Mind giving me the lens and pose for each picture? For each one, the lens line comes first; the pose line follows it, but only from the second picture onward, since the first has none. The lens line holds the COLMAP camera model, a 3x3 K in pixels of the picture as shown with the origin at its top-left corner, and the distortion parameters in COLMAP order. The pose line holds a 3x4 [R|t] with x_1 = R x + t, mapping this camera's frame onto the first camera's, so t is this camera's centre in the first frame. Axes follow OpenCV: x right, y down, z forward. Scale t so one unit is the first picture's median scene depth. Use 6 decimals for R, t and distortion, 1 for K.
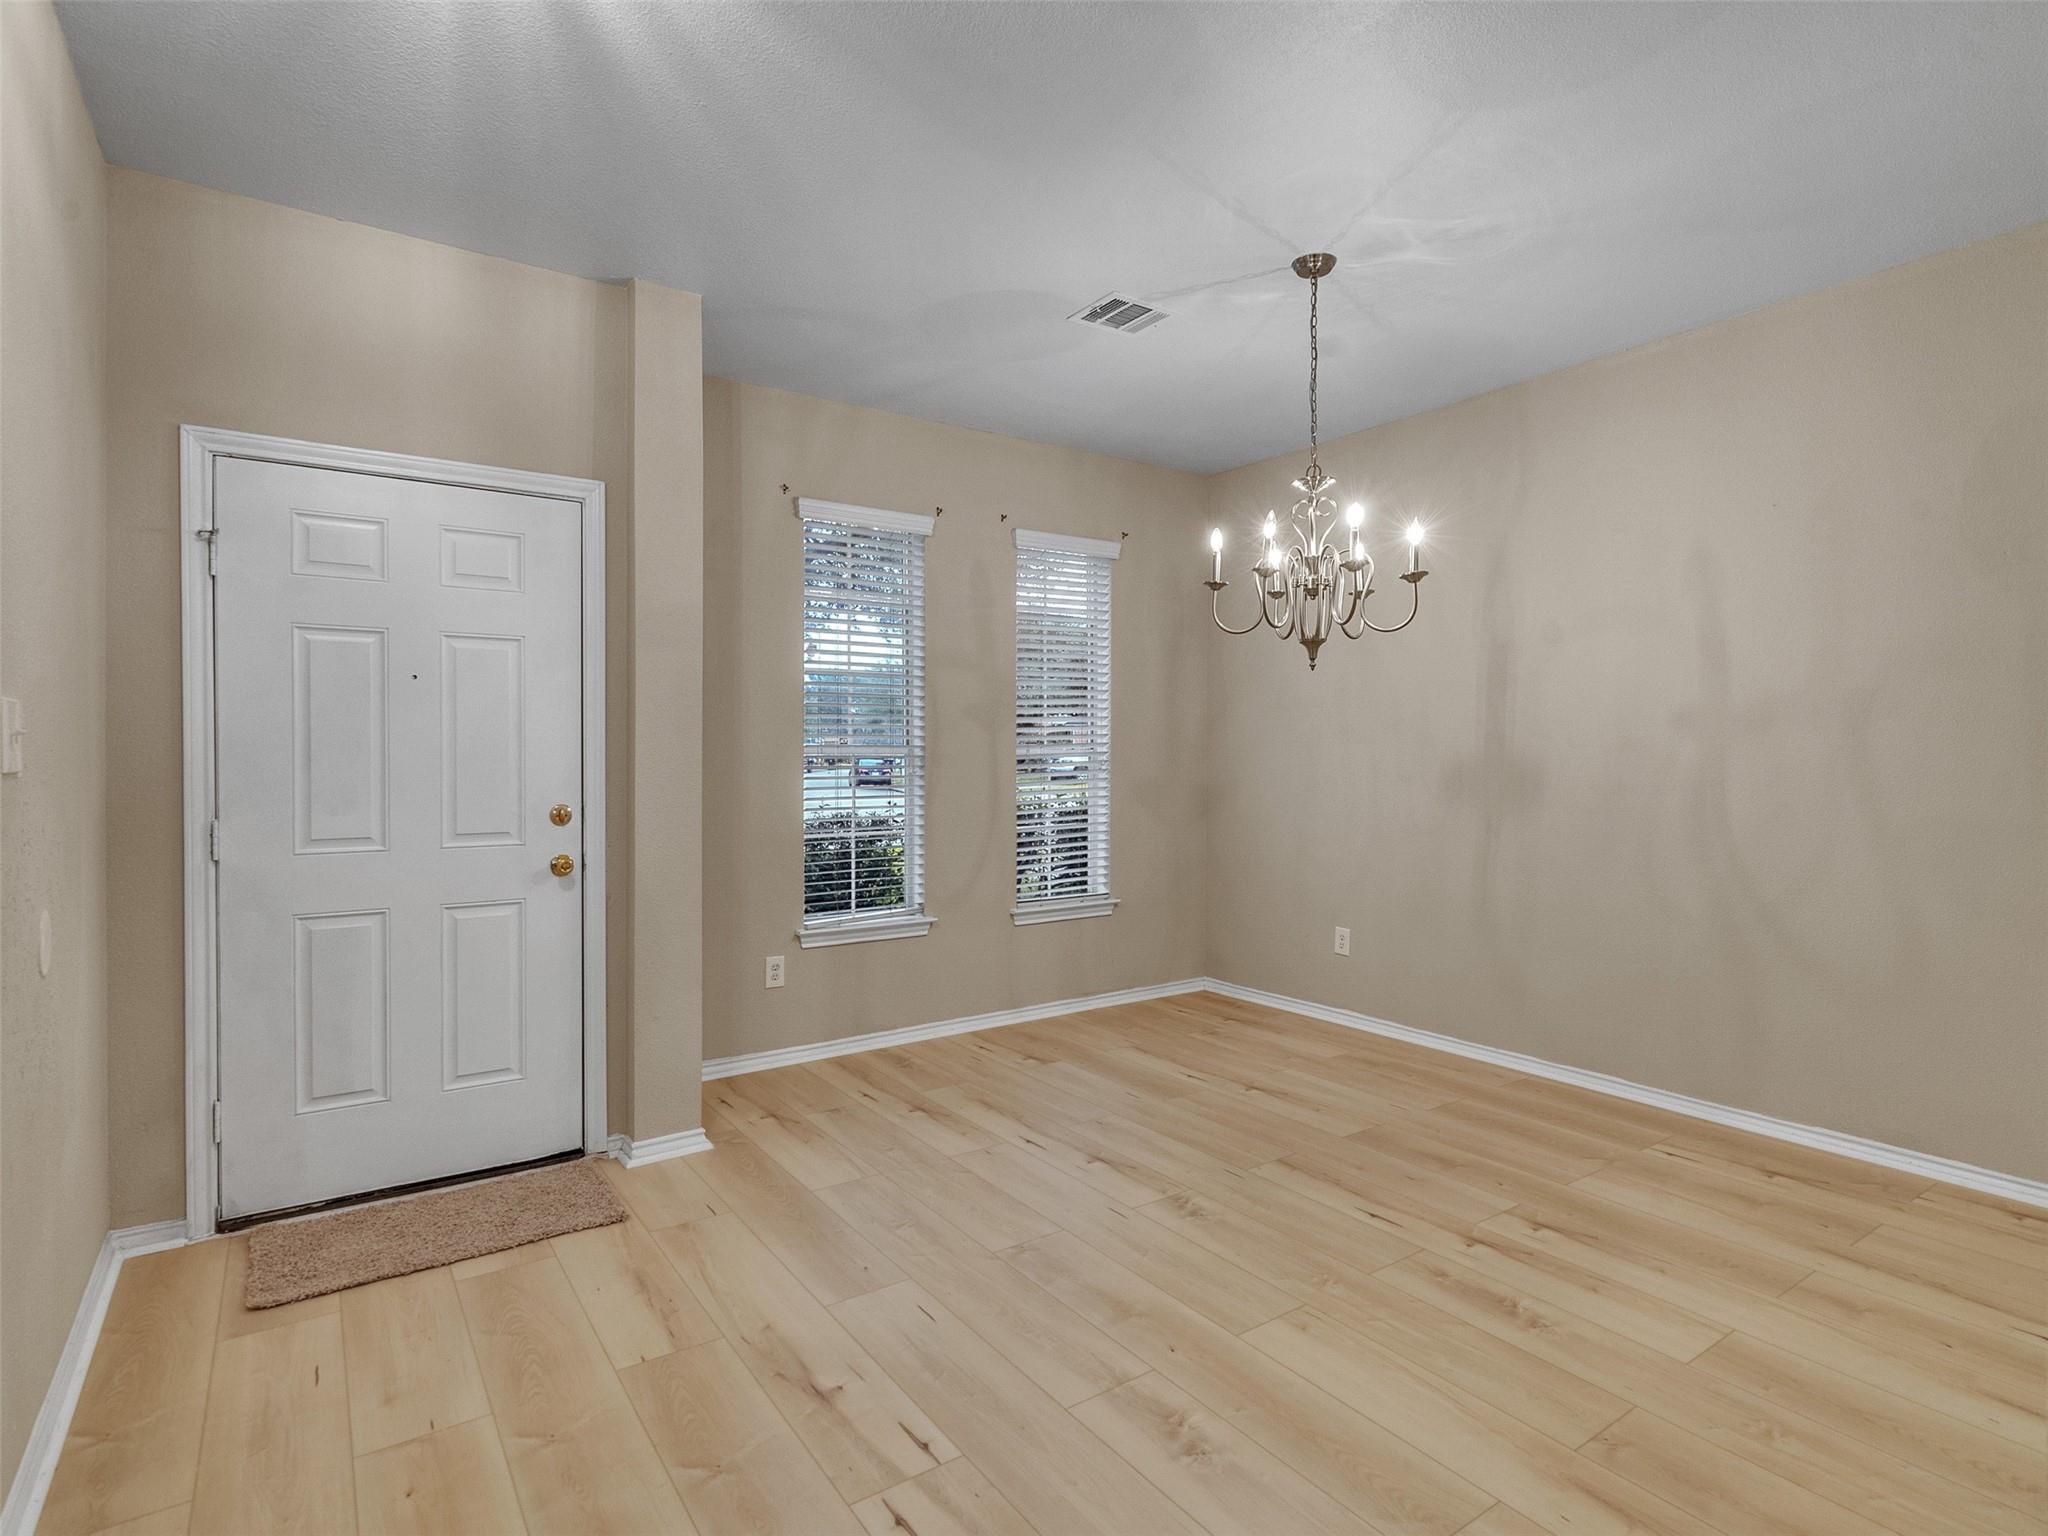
lens RADIAL K [[1042.9, 0, 1009.7], [0, 1042.9, 758.5], [0, 0, 1]] dist [-0.005390, 0.003199]
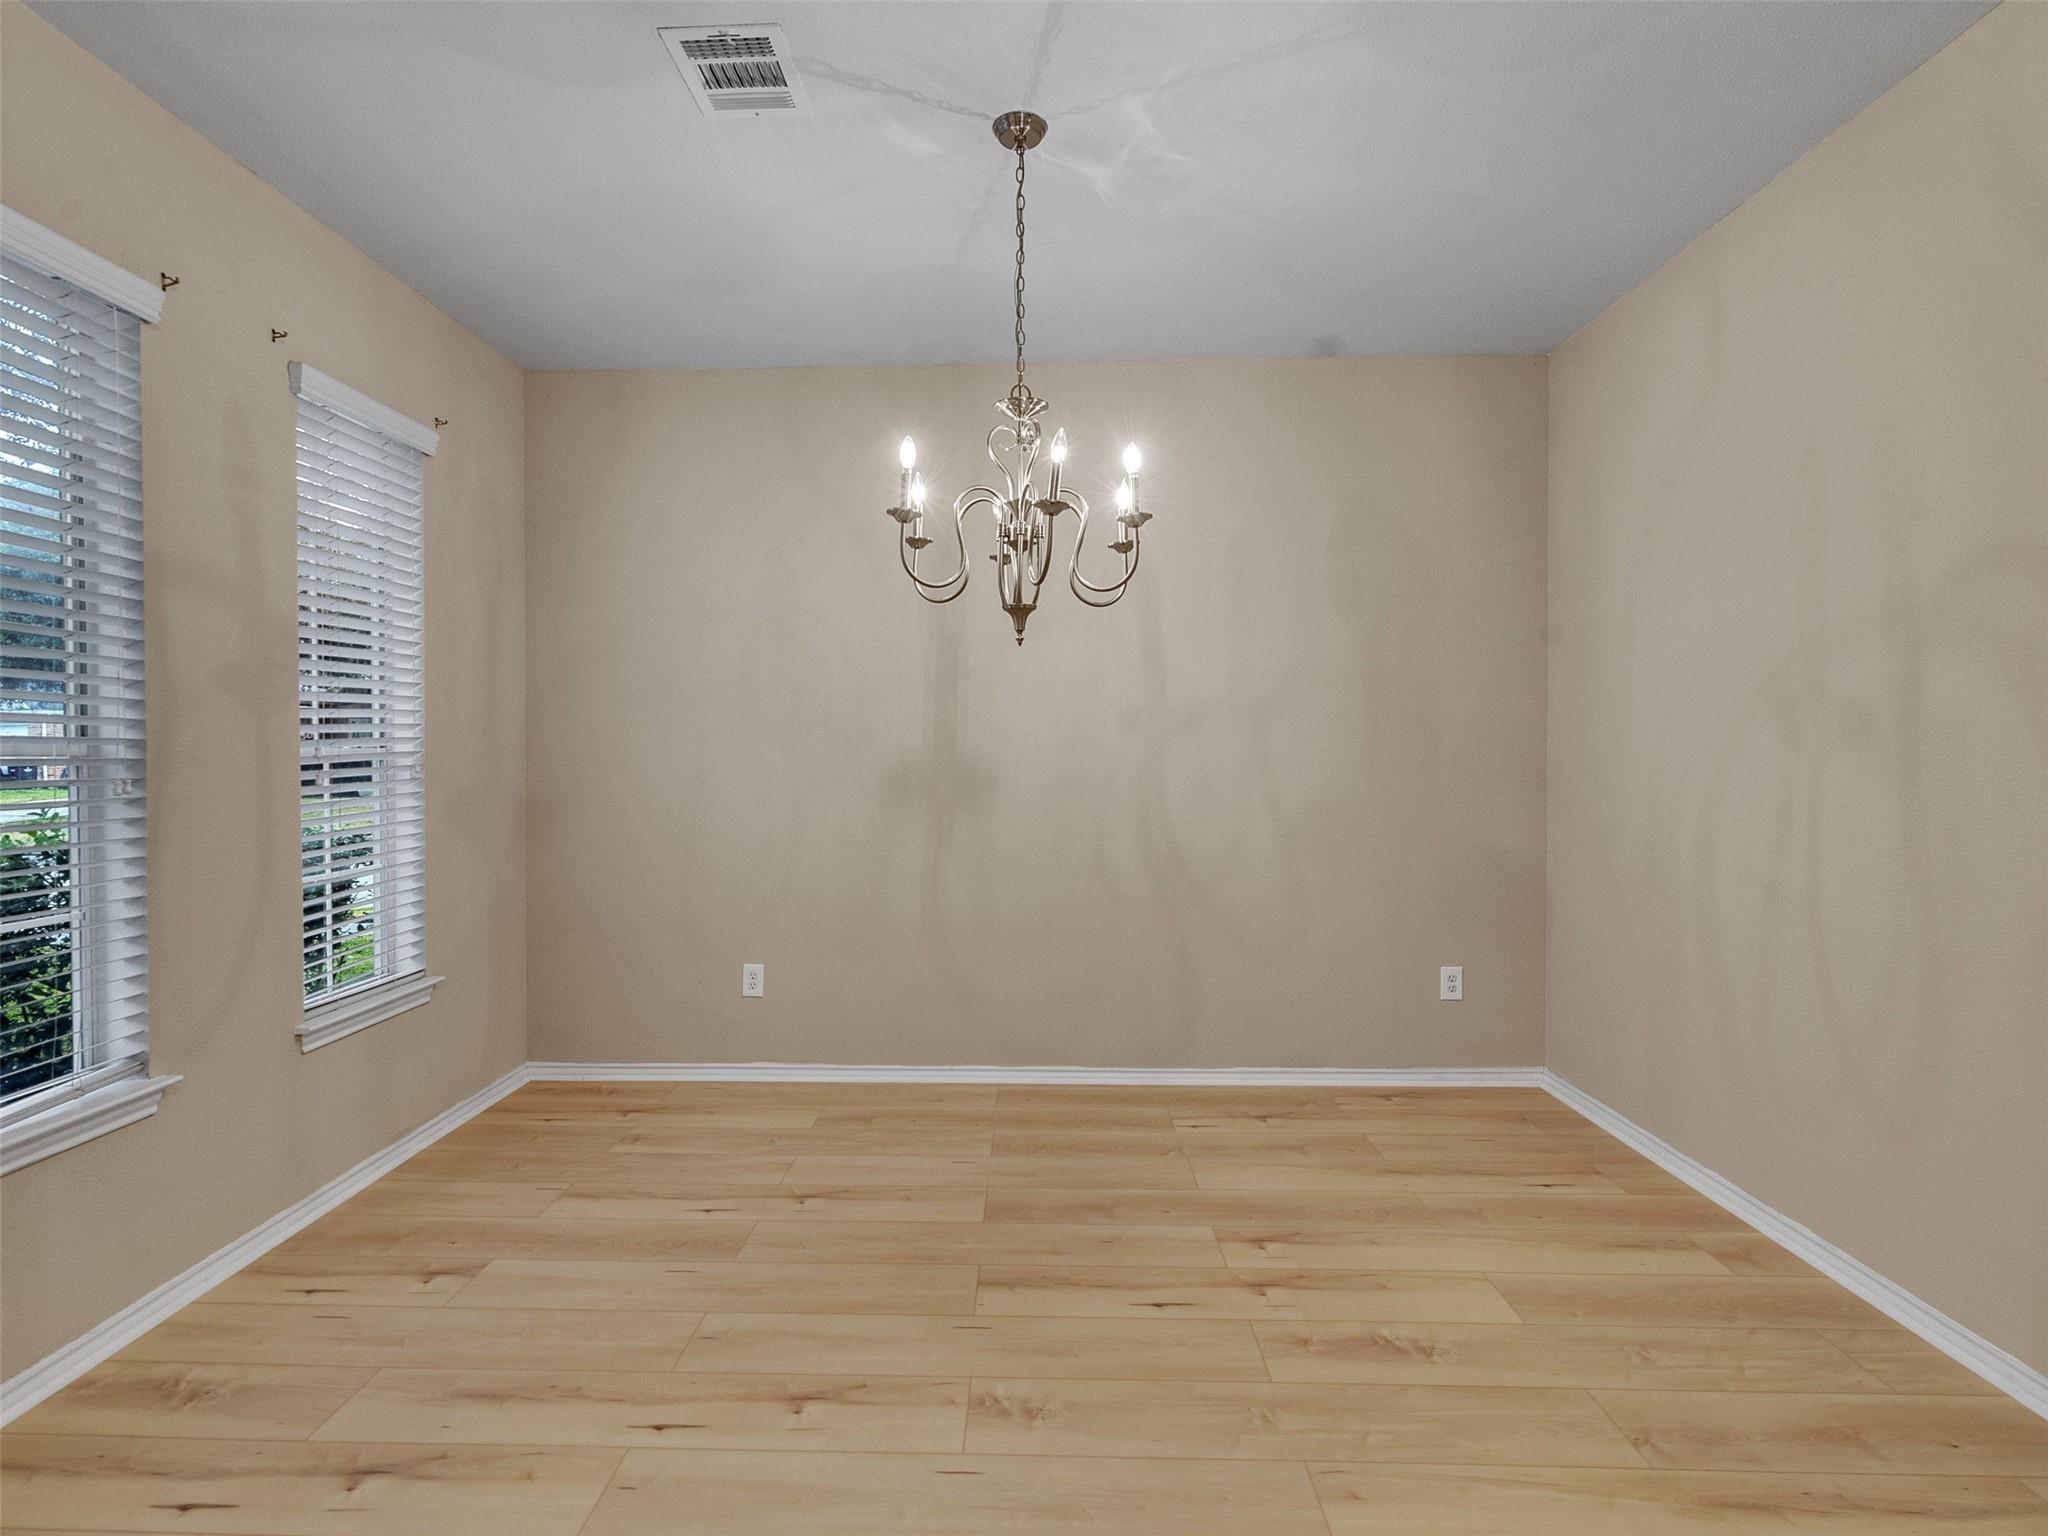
lens RADIAL K [[1042.9, 0, 1010.9], [0, 1042.9, 763.0], [0, 0, 1]] dist [-0.005390, 0.003199]
pose [[0.594279, -0.009853, 0.804199, -0.293532], [0.008016, 0.999948, 0.006328, -0.000815], [-0.804219, 0.002685, 0.594327, 0.454495]]
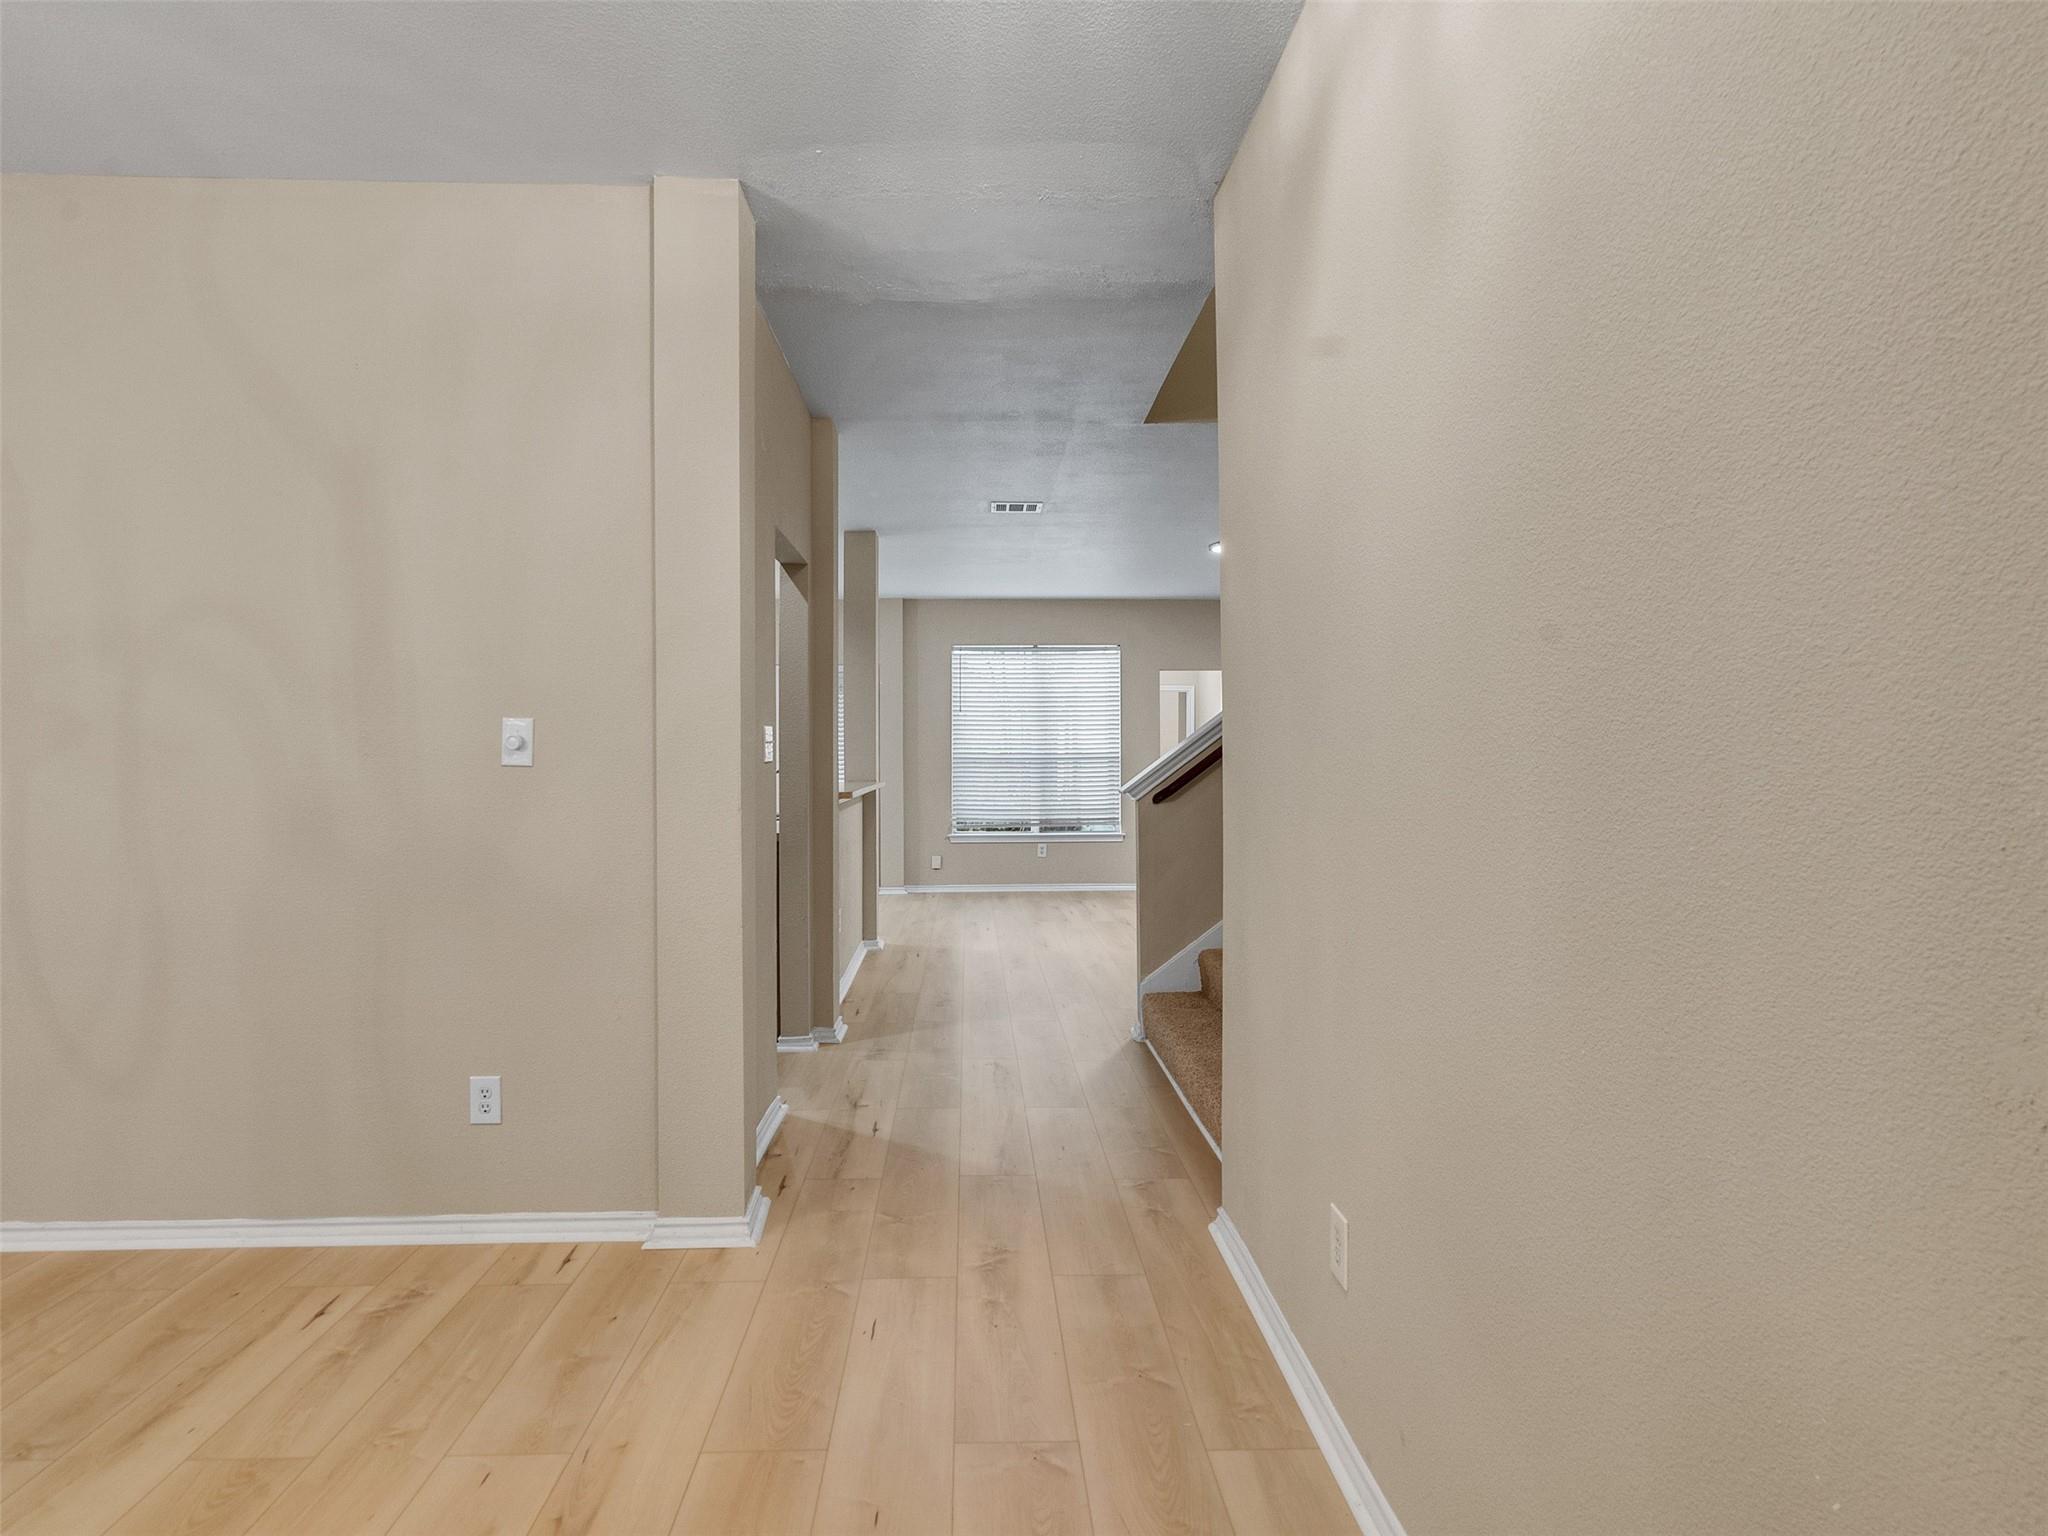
lens RADIAL K [[1042.9, 0, 1019.8], [0, 1042.9, 765.9], [0, 0, 1]] dist [-0.005390, 0.003199]
pose [[-0.851022, -0.009974, 0.525036, -0.540463], [-0.002082, 0.999876, 0.015619, -0.015287], [-0.525126, 0.012199, -0.850937, 1.123586]]
